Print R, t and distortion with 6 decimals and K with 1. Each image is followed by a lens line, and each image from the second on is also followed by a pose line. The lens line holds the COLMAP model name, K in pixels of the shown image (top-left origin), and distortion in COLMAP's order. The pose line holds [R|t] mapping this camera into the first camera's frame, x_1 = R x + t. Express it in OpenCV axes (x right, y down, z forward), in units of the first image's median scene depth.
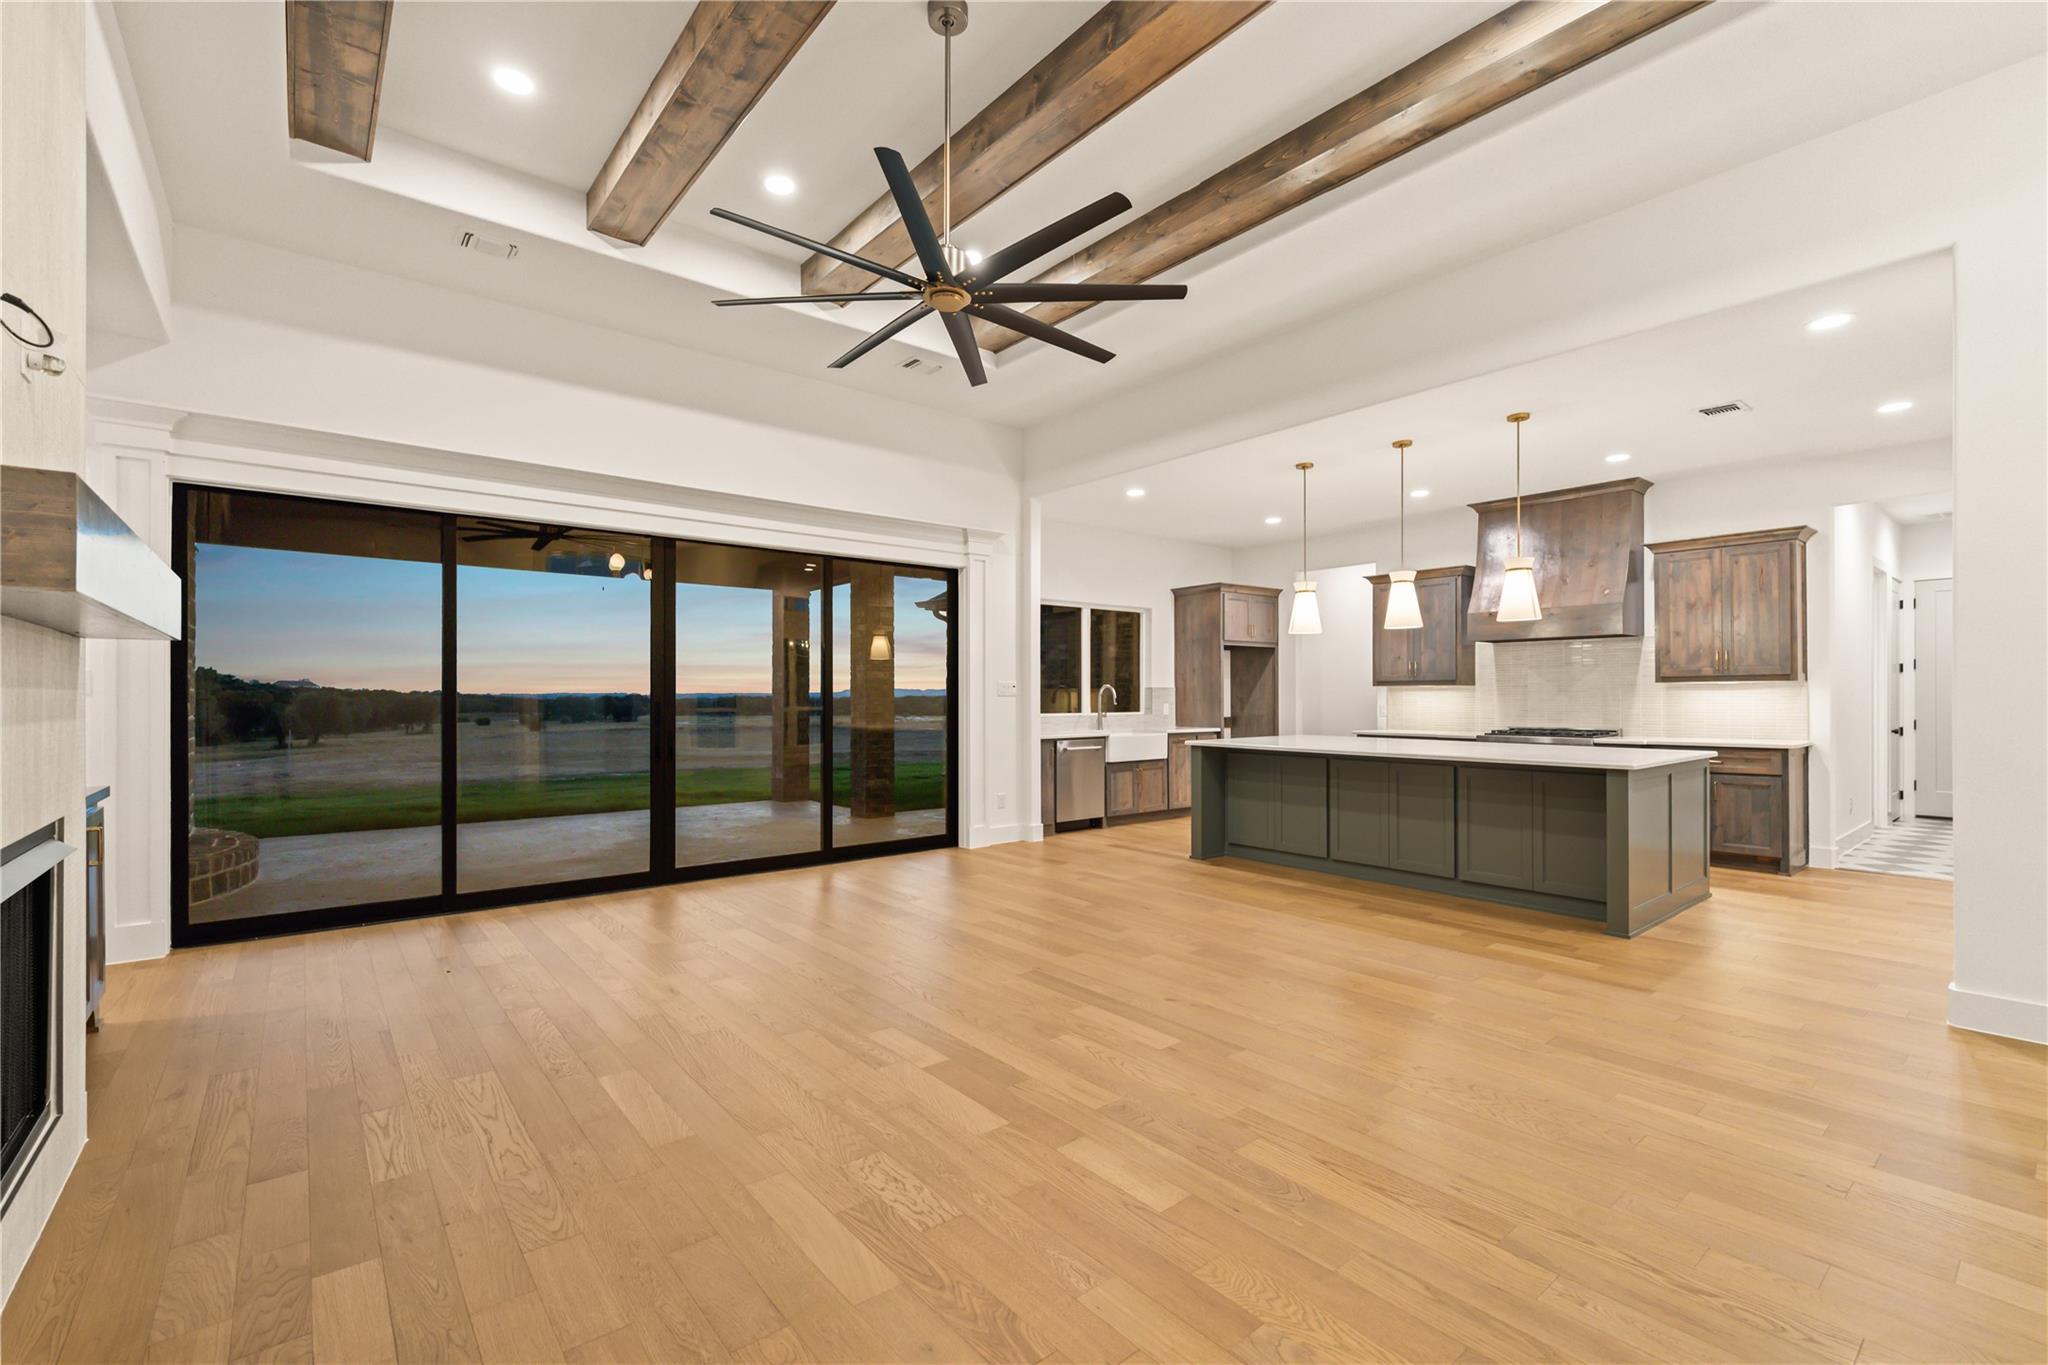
lens RADIAL K [[884.2, 0, 1024.0], [0, 884.2, 682.5], [0, 0, 1]] dist [-0.000268, -0.000091]
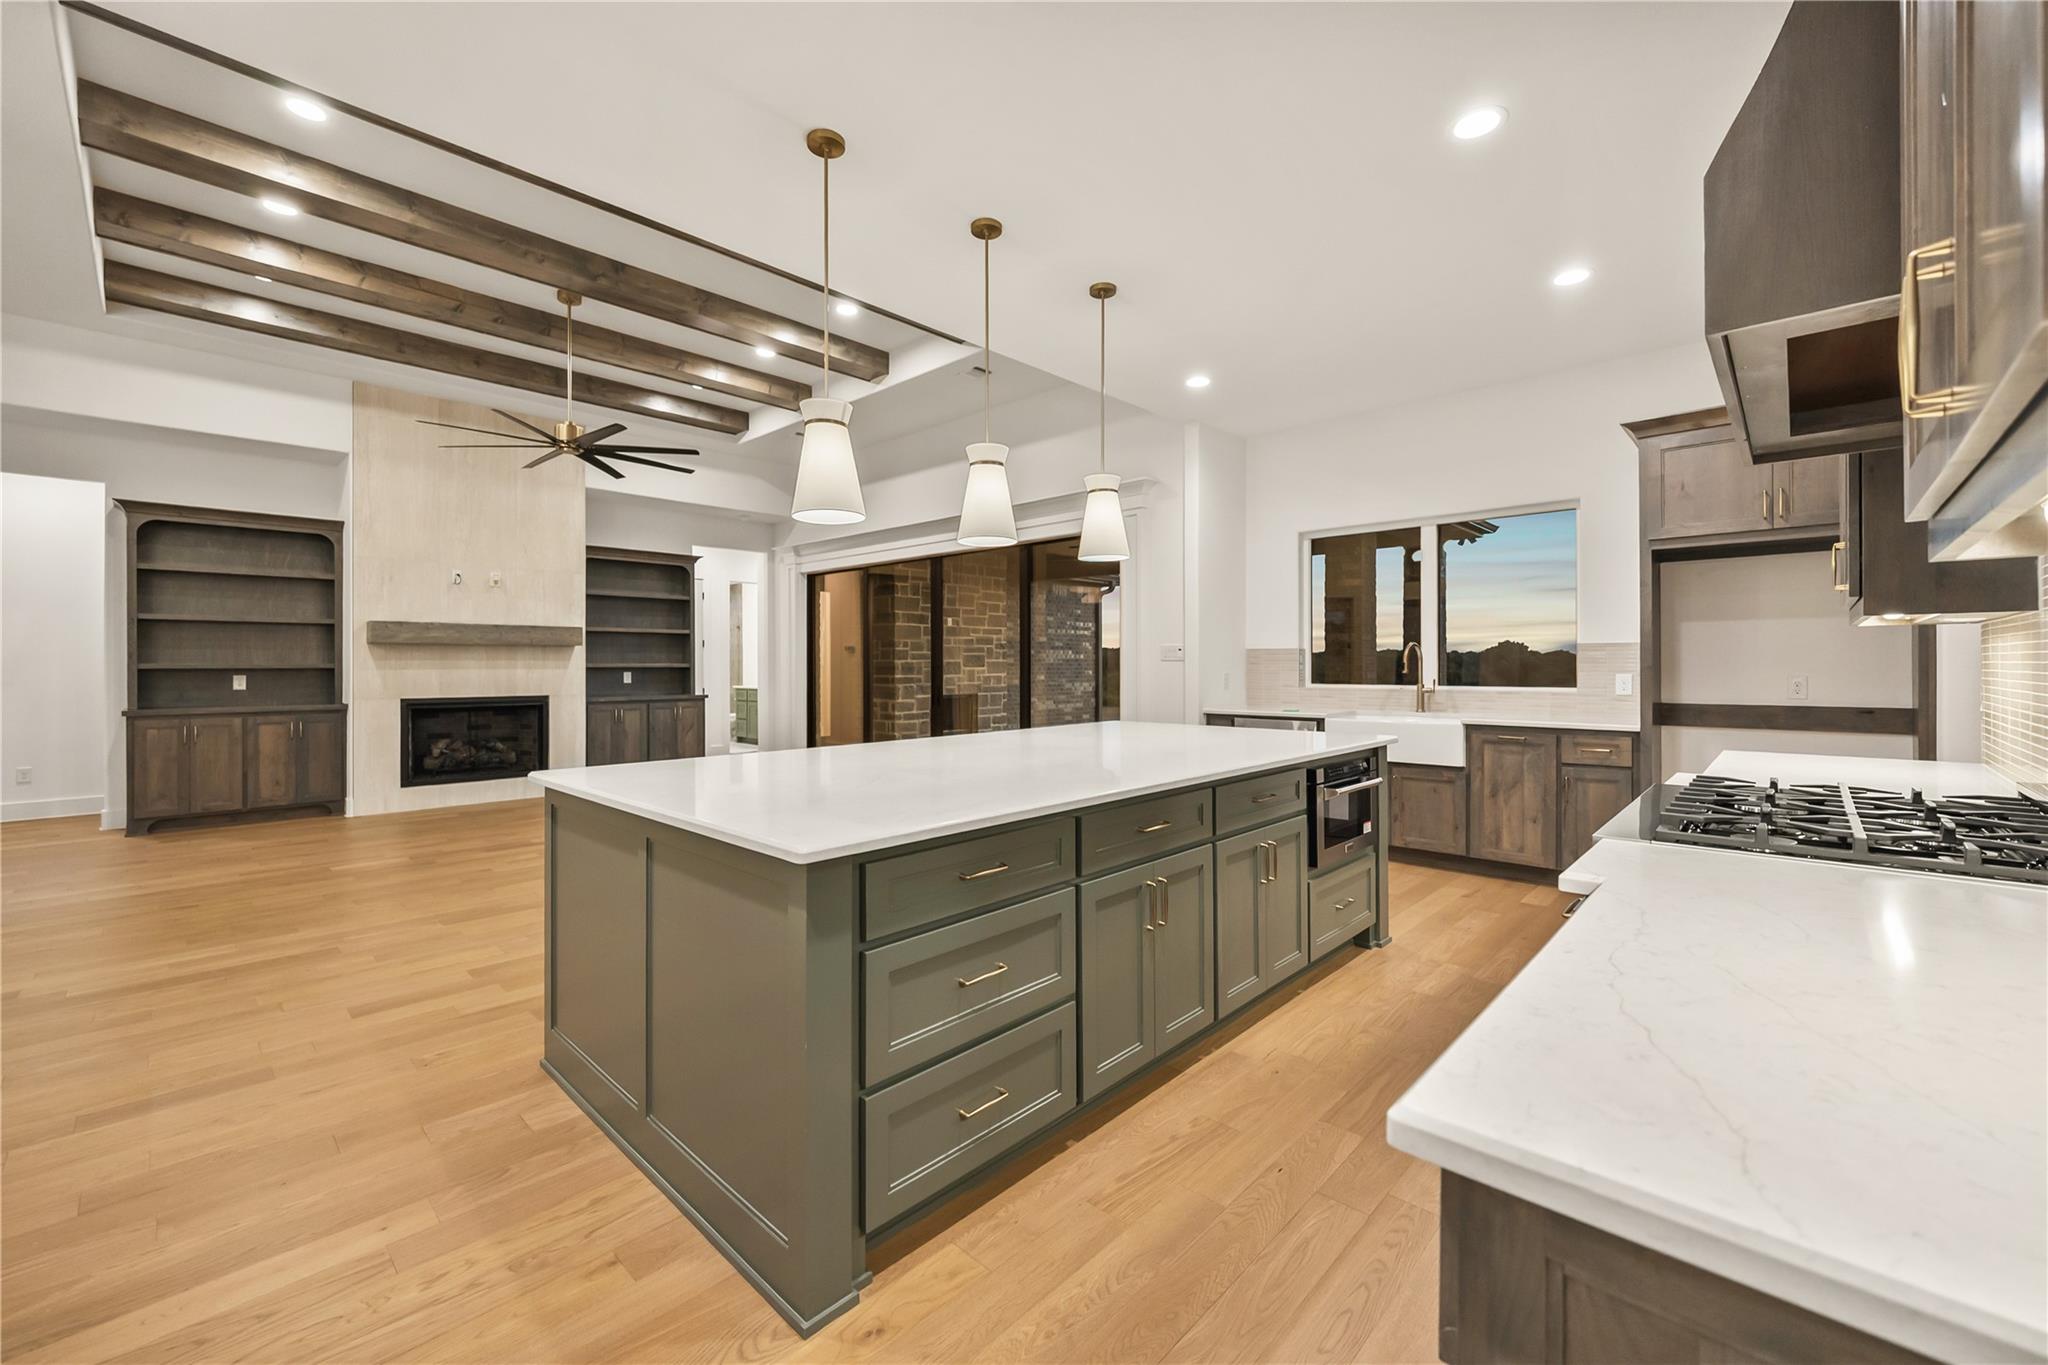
lens RADIAL K [[820.5, 0, 1024.0], [0, 820.5, 682.5], [0, 0, 1]] dist [0.001235, 0.000170]
pose [[0.121410, 0.013496, -0.992511, 0.660665], [0.021427, 0.999639, 0.016214, 0.015974], [0.992371, -0.023235, 0.121077, 0.656096]]
